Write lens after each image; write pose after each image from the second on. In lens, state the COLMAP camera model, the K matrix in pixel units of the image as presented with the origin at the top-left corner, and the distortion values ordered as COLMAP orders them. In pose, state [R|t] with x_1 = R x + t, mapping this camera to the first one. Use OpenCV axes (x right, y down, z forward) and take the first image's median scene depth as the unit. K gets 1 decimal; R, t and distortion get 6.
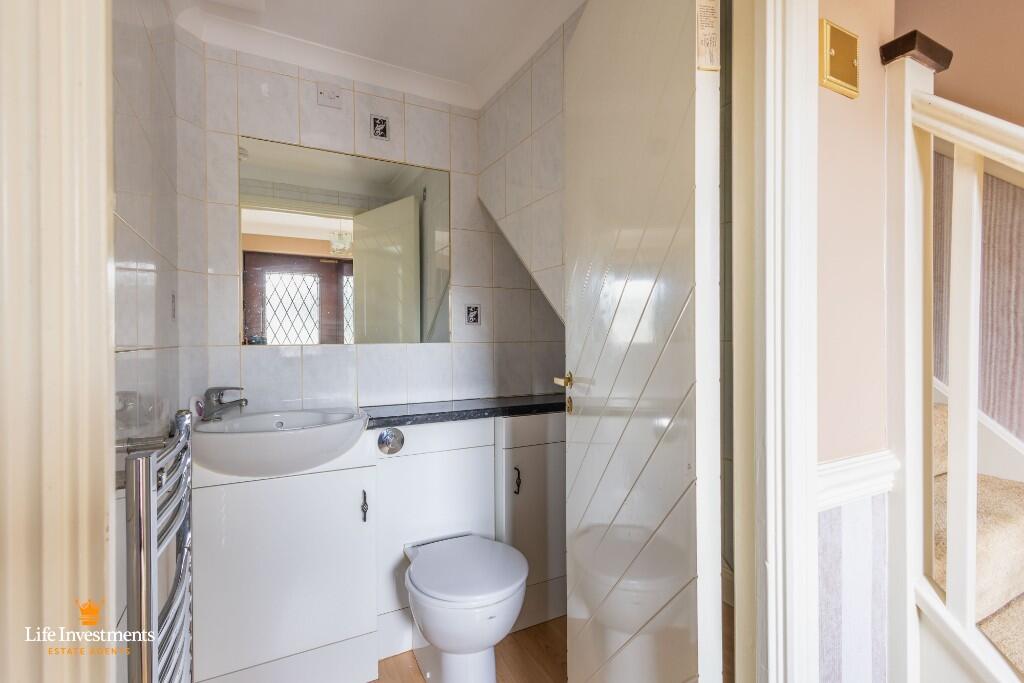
lens RADIAL K [[470.7, 0, 512.0], [0, 470.7, 341.5], [0, 0, 1]] dist [0.003165, 0.000023]
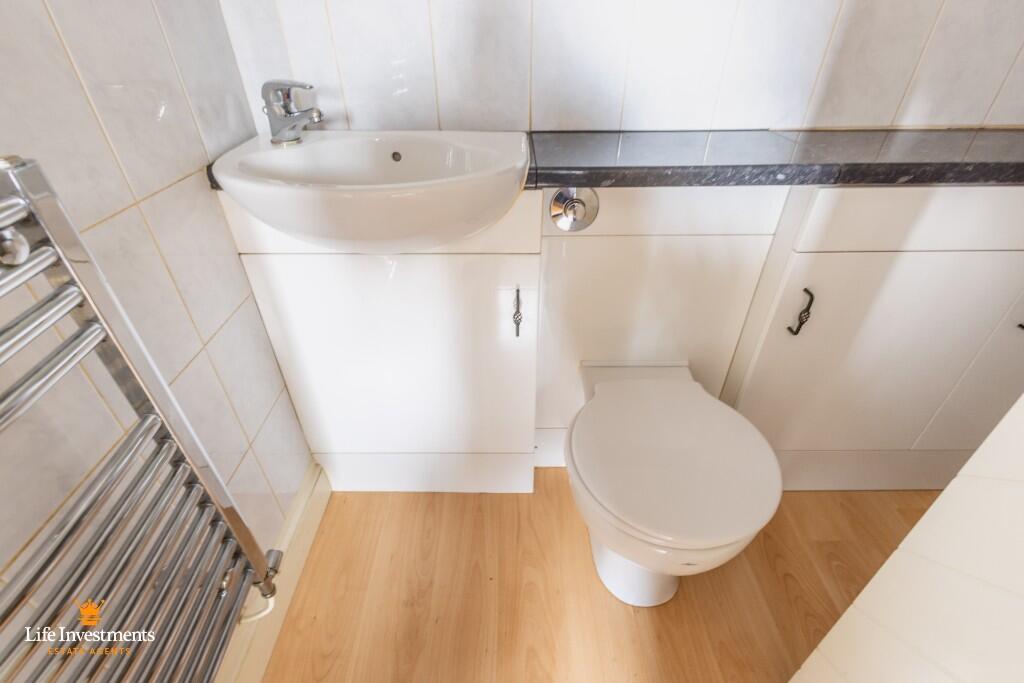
lens RADIAL K [[470.7, 0, 512.0], [0, 470.7, 341.5], [0, 0, 1]] dist [0.003165, 0.000023]
pose [[0.884483, 0.271574, -0.379391, -0.066417], [-0.001671, 0.814983, 0.579482, 0.019440], [0.466570, -0.511908, 0.721292, 0.456785]]
